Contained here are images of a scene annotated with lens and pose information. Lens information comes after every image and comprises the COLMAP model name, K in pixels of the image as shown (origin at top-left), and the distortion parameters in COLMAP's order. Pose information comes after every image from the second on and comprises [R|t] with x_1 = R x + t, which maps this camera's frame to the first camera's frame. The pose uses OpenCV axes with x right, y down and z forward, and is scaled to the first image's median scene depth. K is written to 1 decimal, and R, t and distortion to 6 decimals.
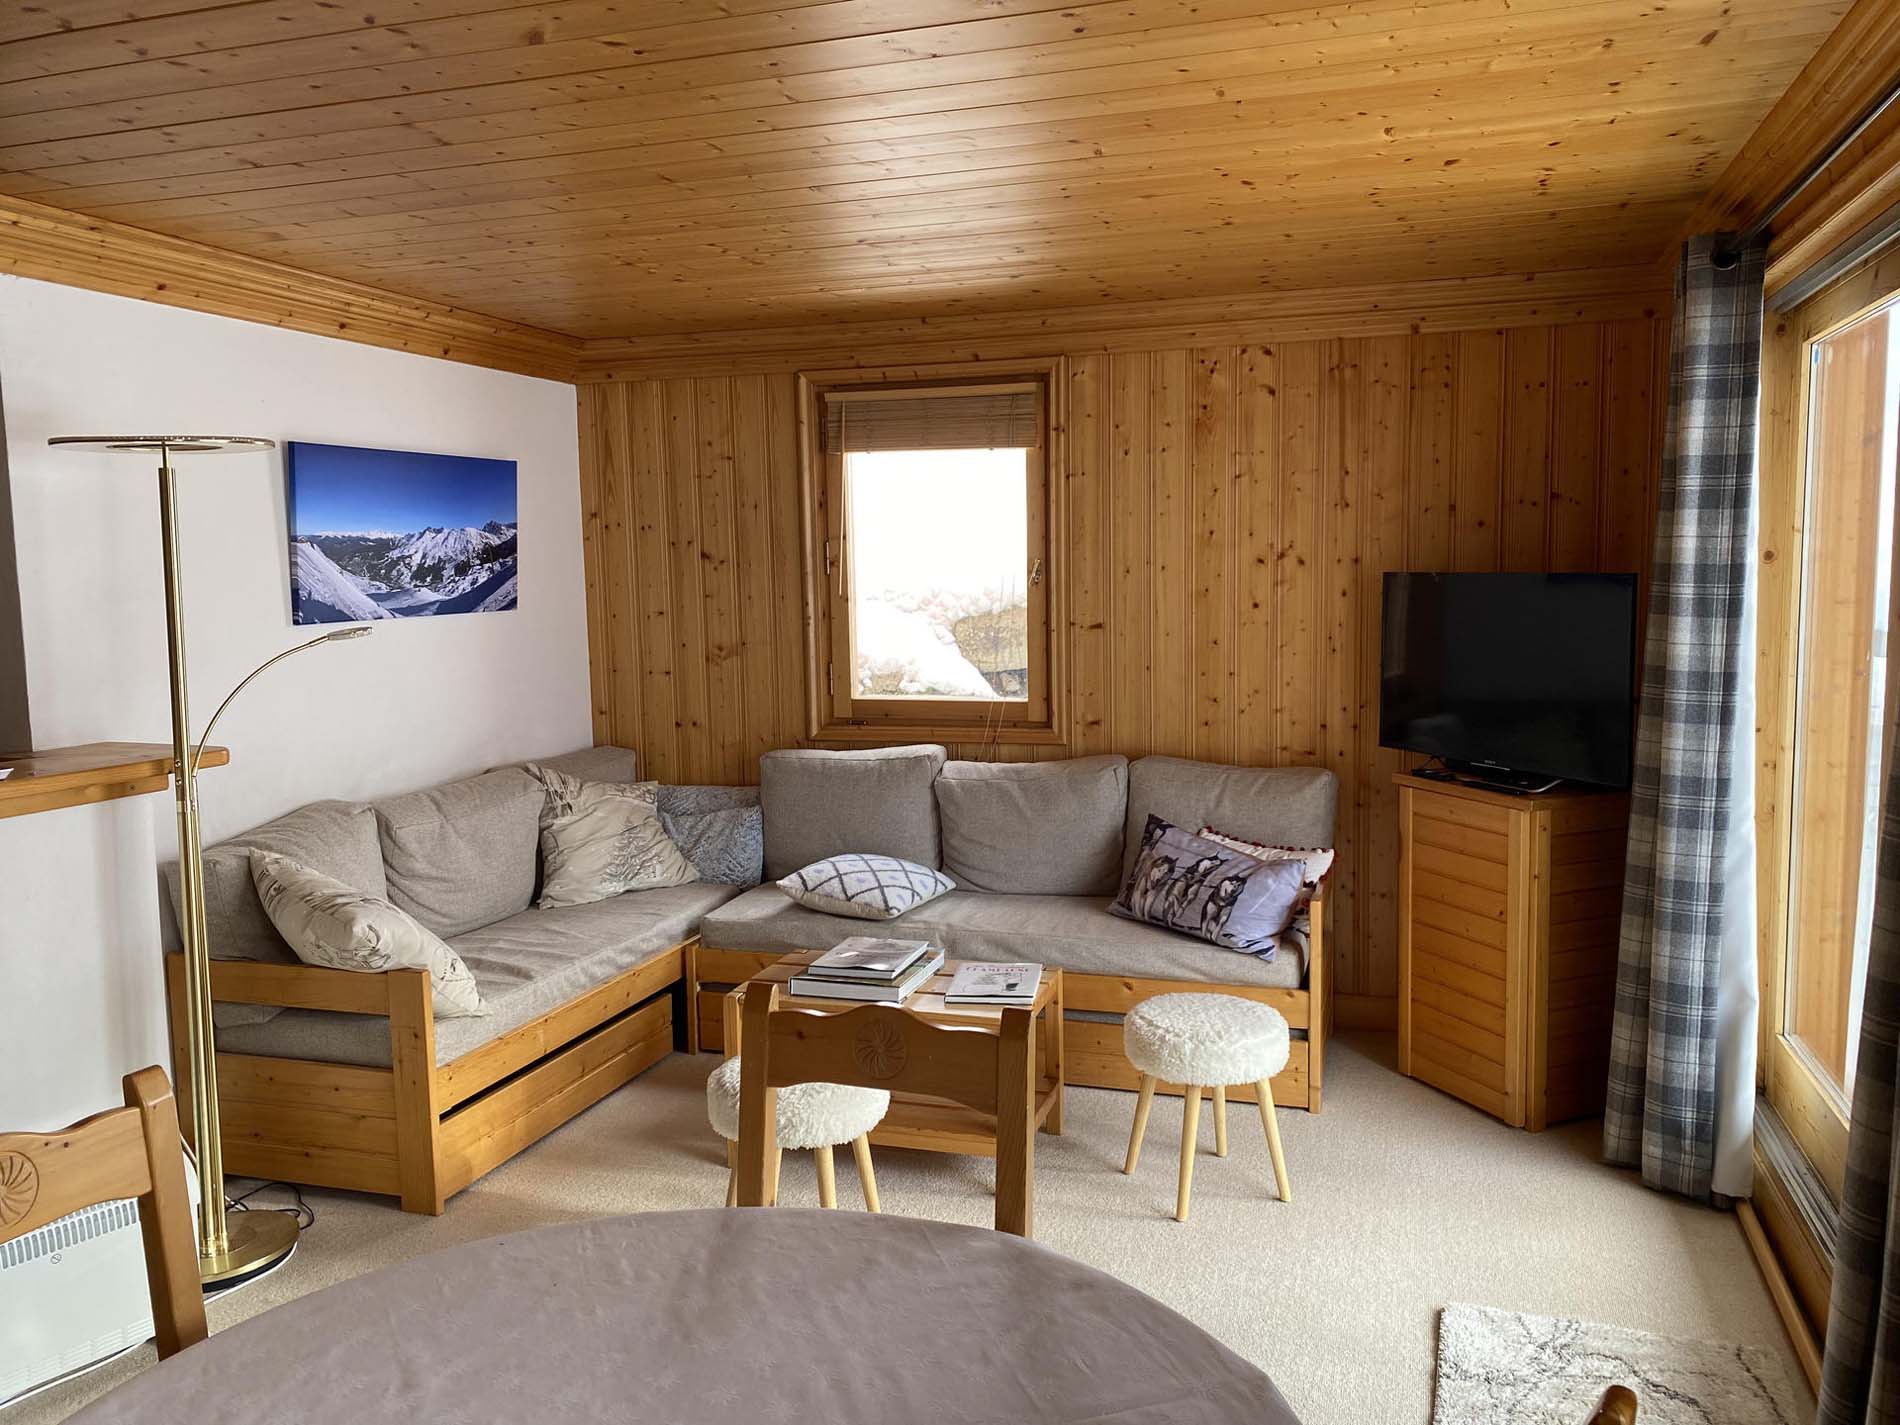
lens RADIAL K [[1450.4, 0, 951.4], [0, 1450.4, 711.9], [0, 0, 1]] dist [0.029723, -0.033936]
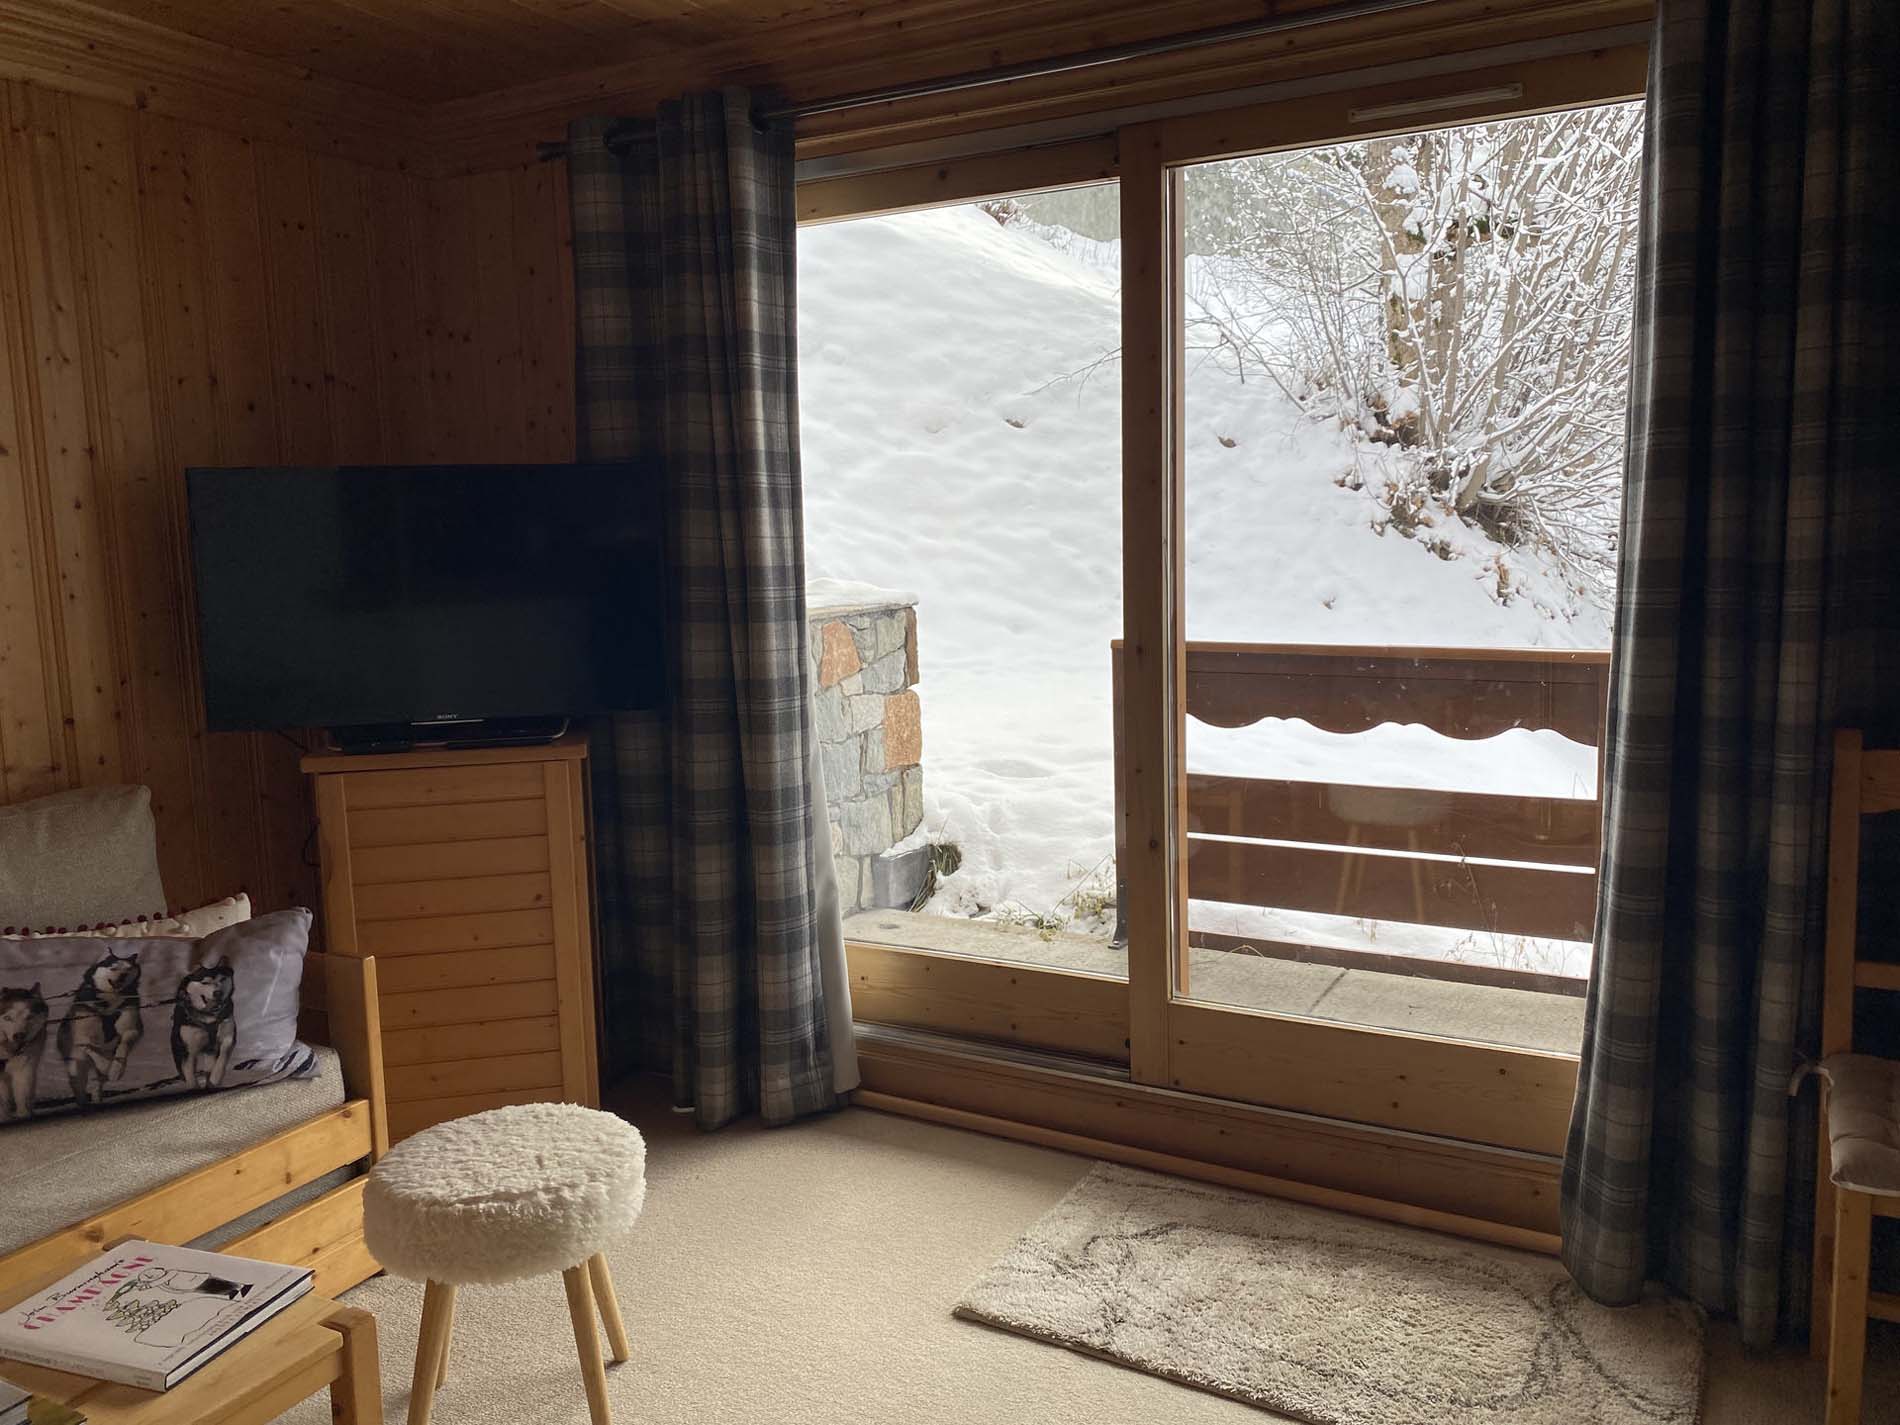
lens RADIAL K [[1450.4, 0, 949.2], [0, 1450.4, 710.9], [0, 0, 1]] dist [0.029723, -0.033936]
pose [[0.164547, -0.121824, 0.978817, -0.393082], [0.122189, 0.987218, 0.102329, -0.017105], [-0.978772, 0.102763, 0.177329, 0.721540]]
